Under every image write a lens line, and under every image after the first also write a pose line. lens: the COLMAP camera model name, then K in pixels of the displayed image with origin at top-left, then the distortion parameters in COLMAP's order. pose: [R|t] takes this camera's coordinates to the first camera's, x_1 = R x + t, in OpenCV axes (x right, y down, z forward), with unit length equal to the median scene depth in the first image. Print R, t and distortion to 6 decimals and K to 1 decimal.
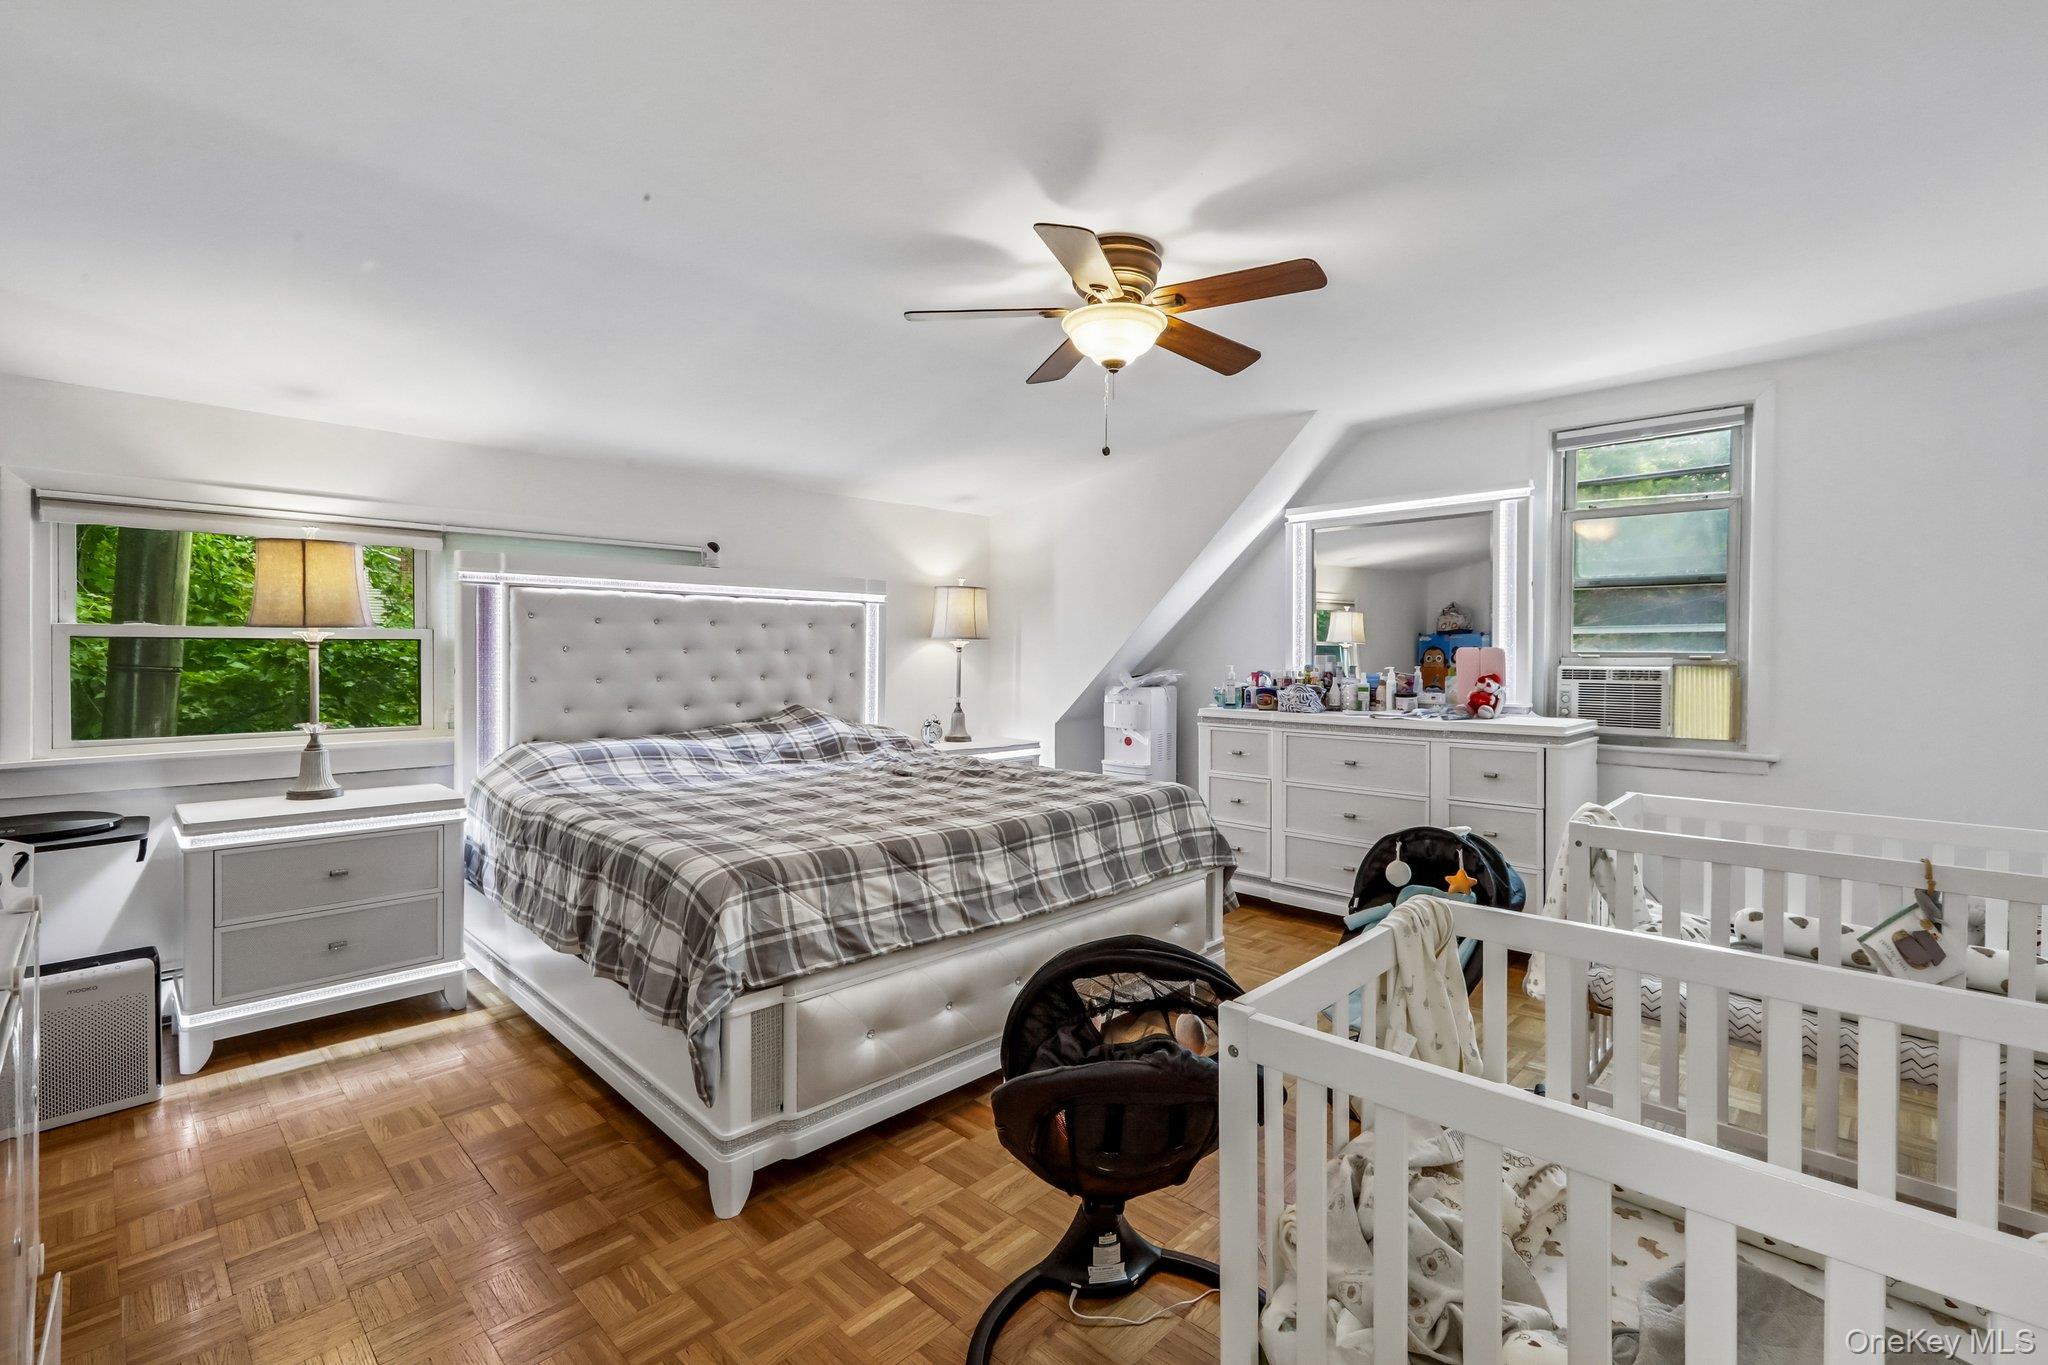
lens RADIAL K [[917.9, 0, 1029.1], [0, 917.9, 660.6], [0, 0, 1]] dist [0.002701, 0.000425]
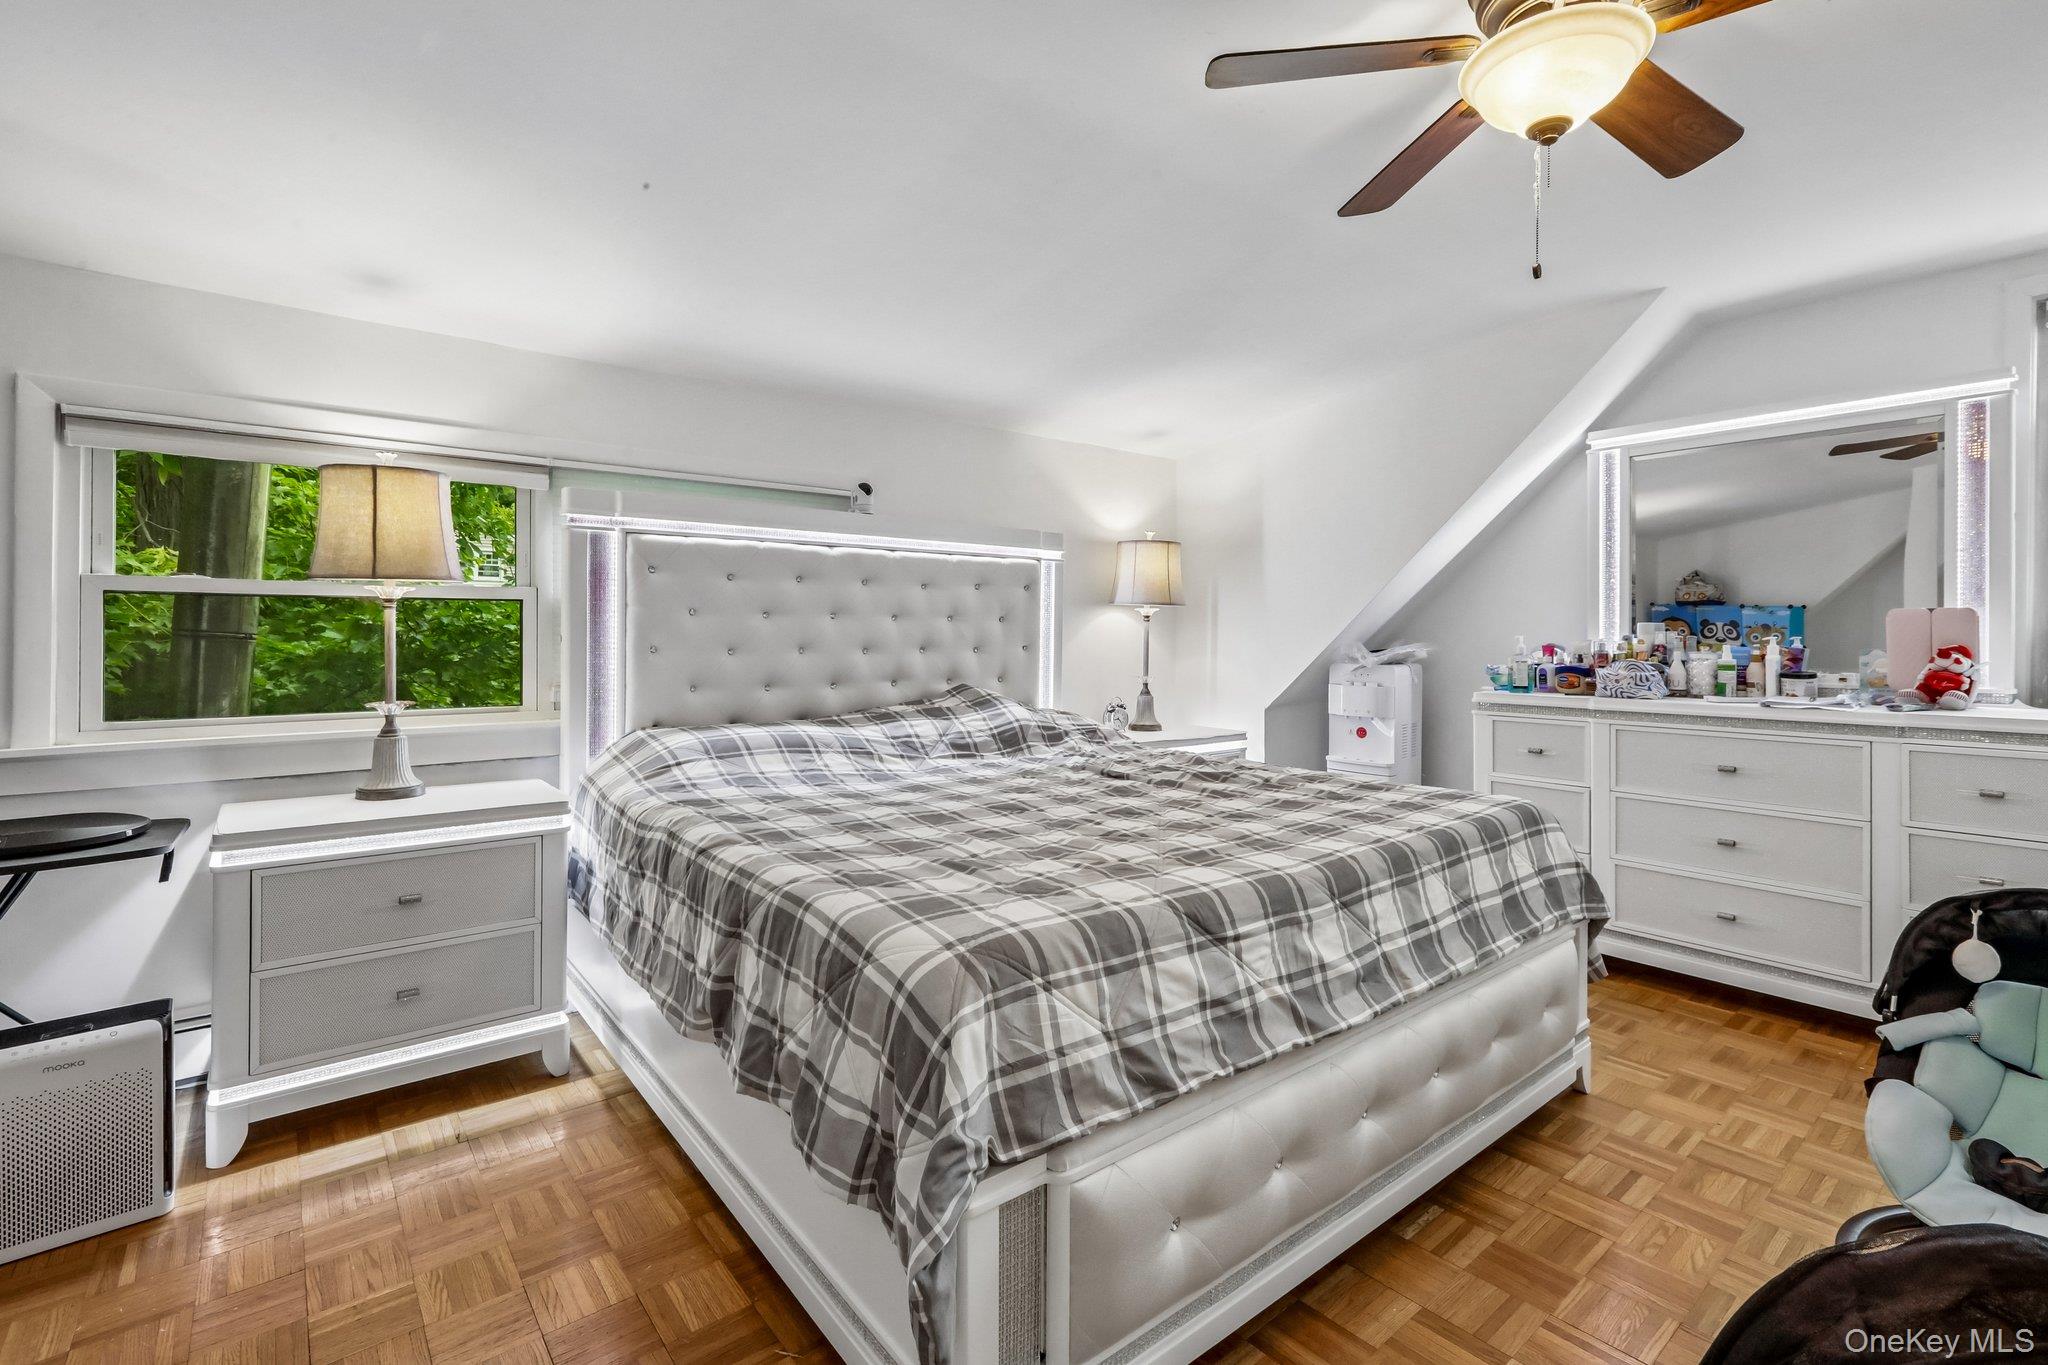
lens RADIAL K [[928.5, 0, 1031.4], [0, 928.5, 635.4], [0, 0, 1]] dist [0.000702, 0.000561]
pose [[0.993723, 0.000299, -0.111867, -0.143436], [-0.001260, 0.999963, -0.008518, 0.017238], [0.111860, 0.008606, 0.993687, 0.272644]]
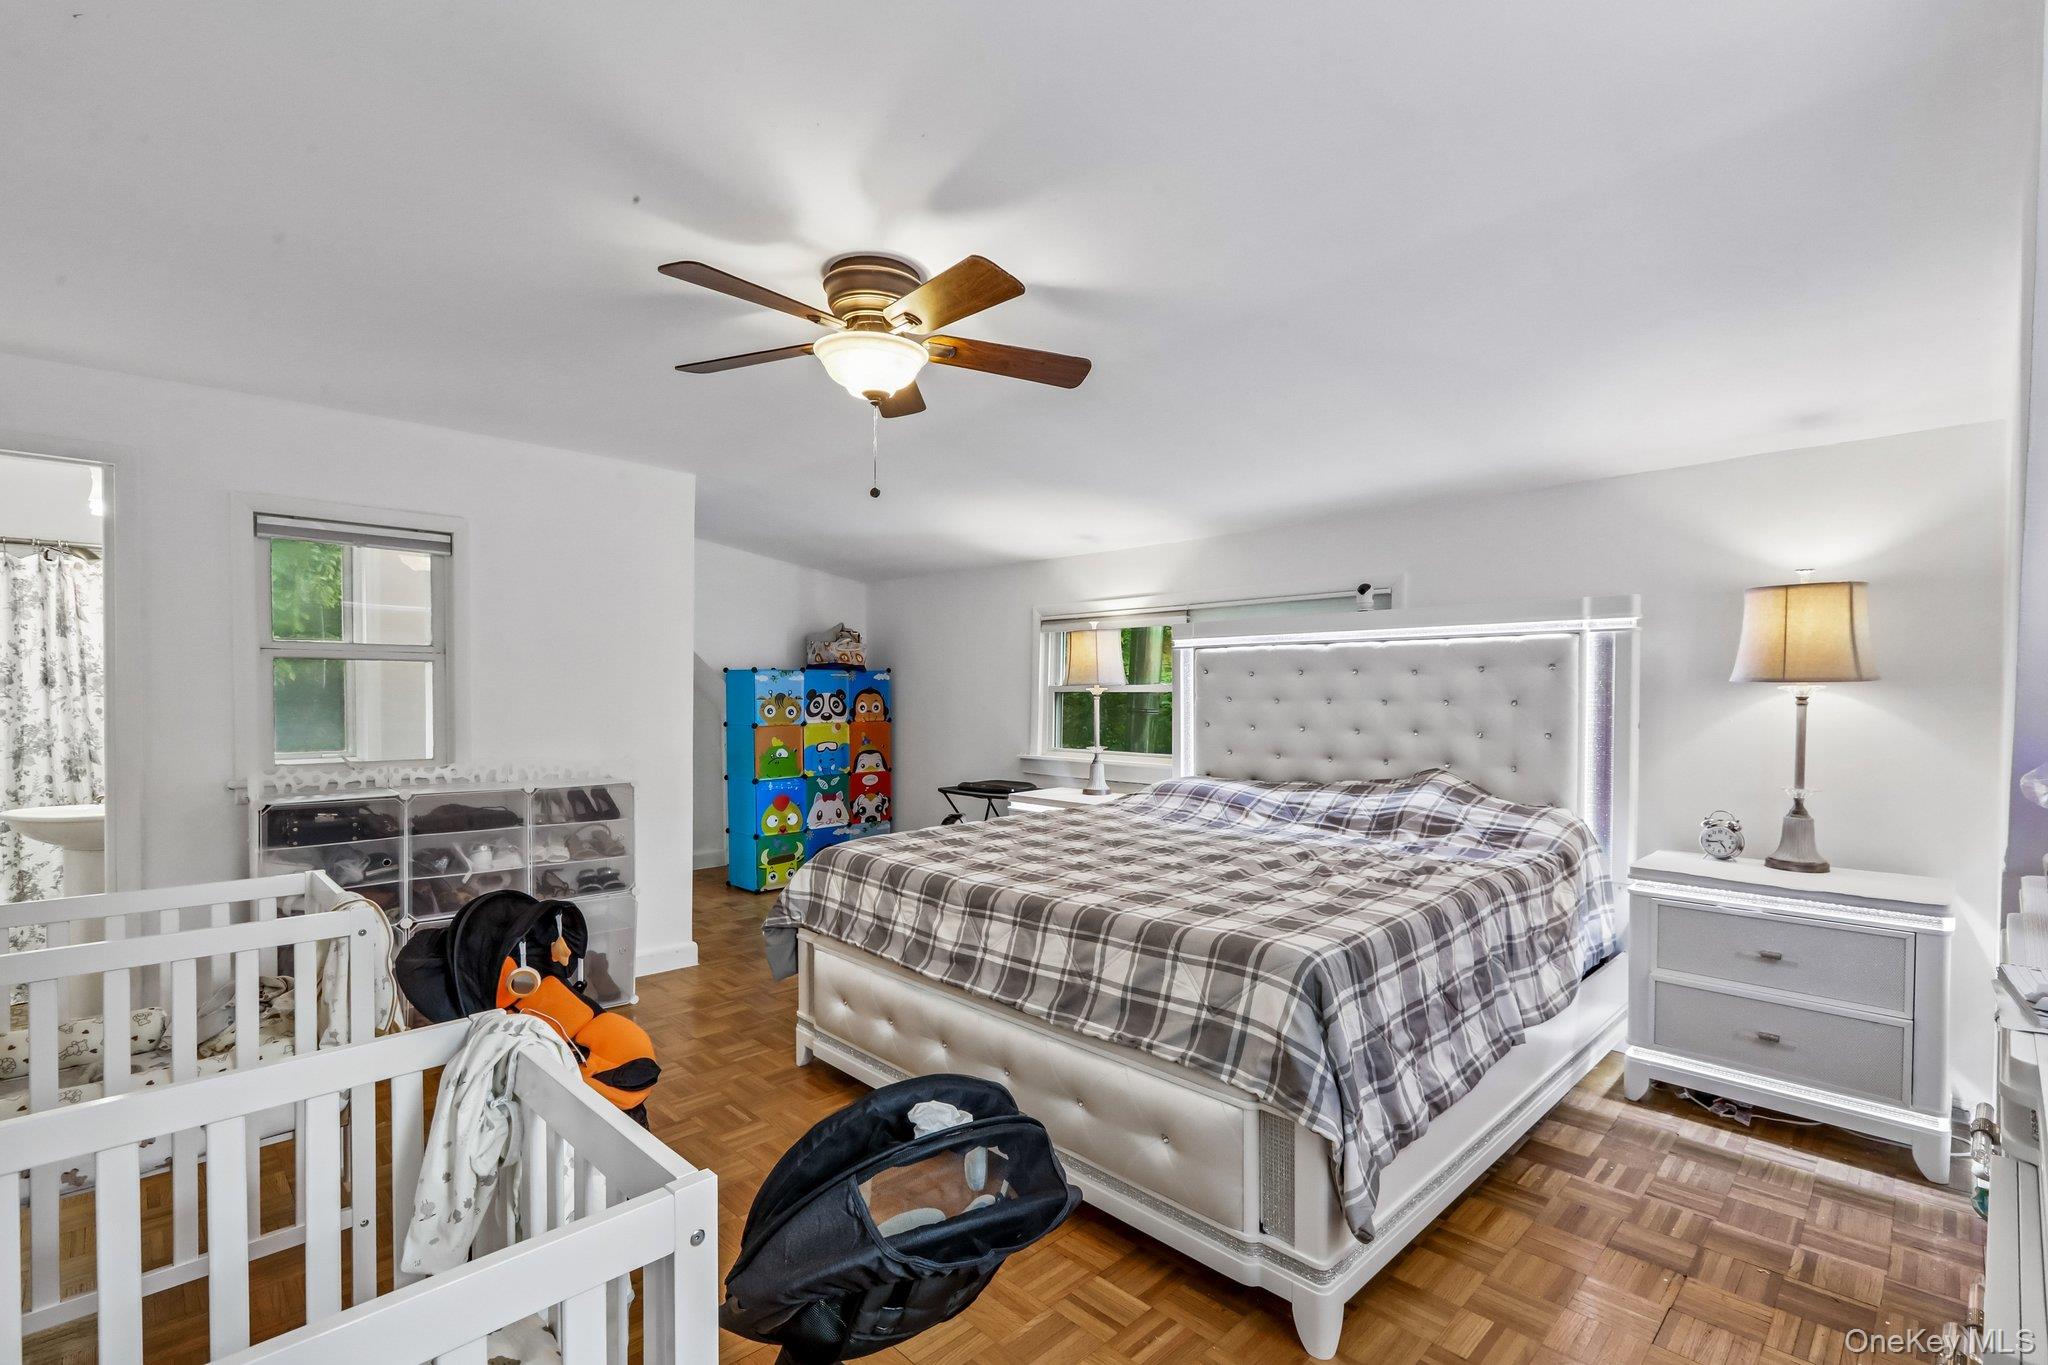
lens RADIAL K [[926.7, 0, 1031.2], [0, 926.7, 702.0], [0, 0, 1]] dist [0.001483, 0.000414]
pose [[-0.020761, 0.008103, -0.999752, 0.809459], [-0.009496, 0.999920, 0.008302, -0.019783], [0.999739, 0.009666, -0.020682, 0.928860]]
